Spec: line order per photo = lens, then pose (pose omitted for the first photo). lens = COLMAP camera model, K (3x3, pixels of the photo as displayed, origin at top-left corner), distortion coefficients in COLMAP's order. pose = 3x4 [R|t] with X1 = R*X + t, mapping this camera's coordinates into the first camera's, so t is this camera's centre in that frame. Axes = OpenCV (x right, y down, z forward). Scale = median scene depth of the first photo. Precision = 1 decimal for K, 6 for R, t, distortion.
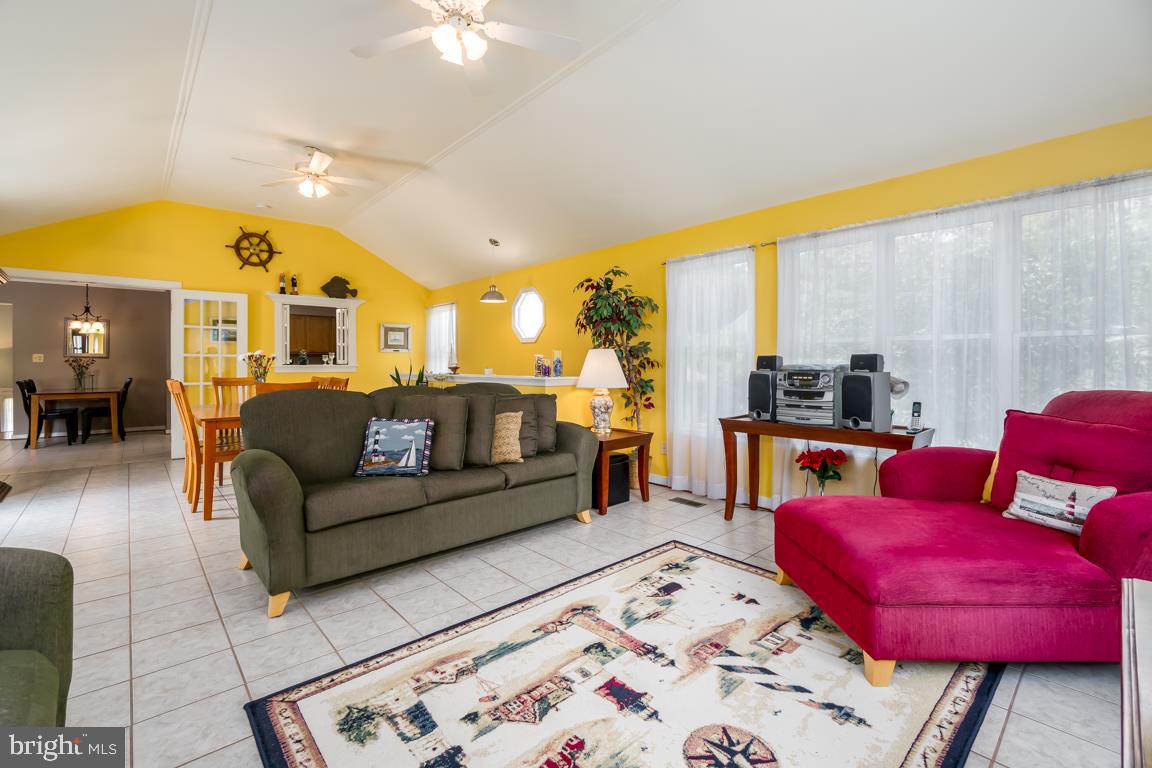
lens RADIAL K [[501.0, 0, 576.1], [0, 501.0, 372.7], [0, 0, 1]] dist [-0.008659, 0.000878]
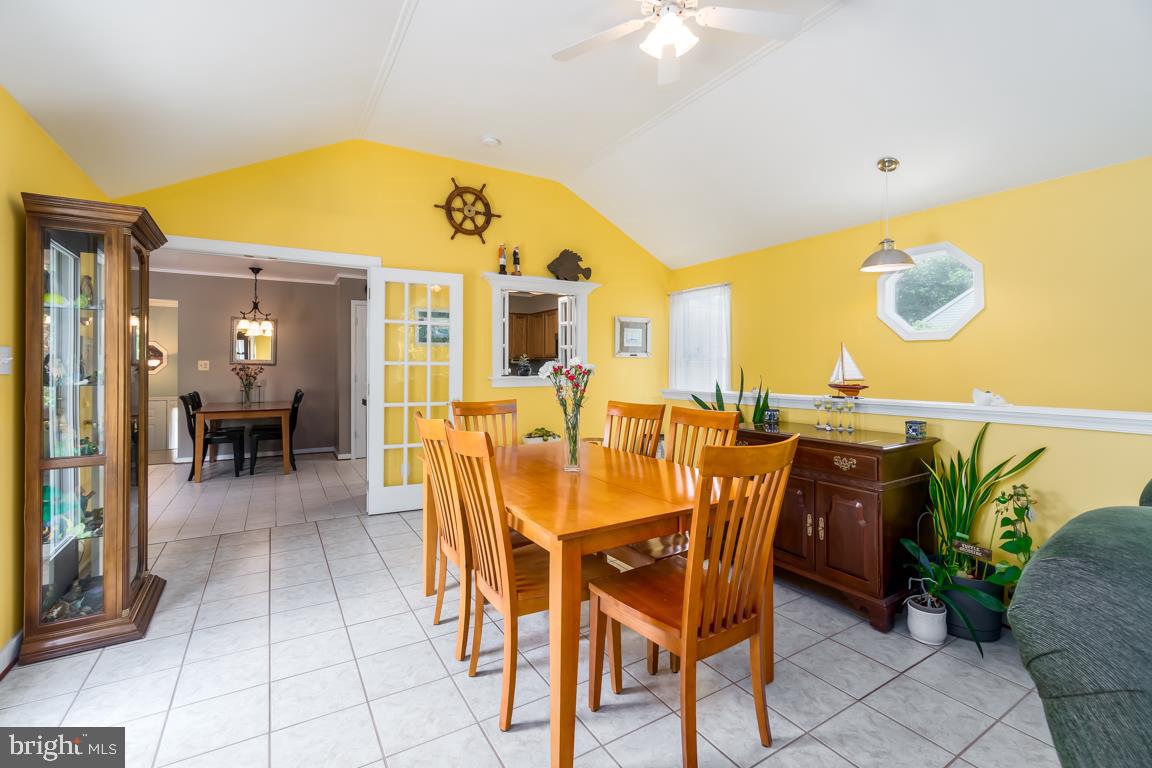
lens RADIAL K [[501.0, 0, 570.6], [0, 501.0, 372.0], [0, 0, 1]] dist [-0.008659, 0.000878]
pose [[0.981992, 0.002337, -0.188906, -0.342035], [-0.003697, 0.999970, -0.006848, -0.016344], [0.188884, 0.007423, 0.981971, 0.313999]]
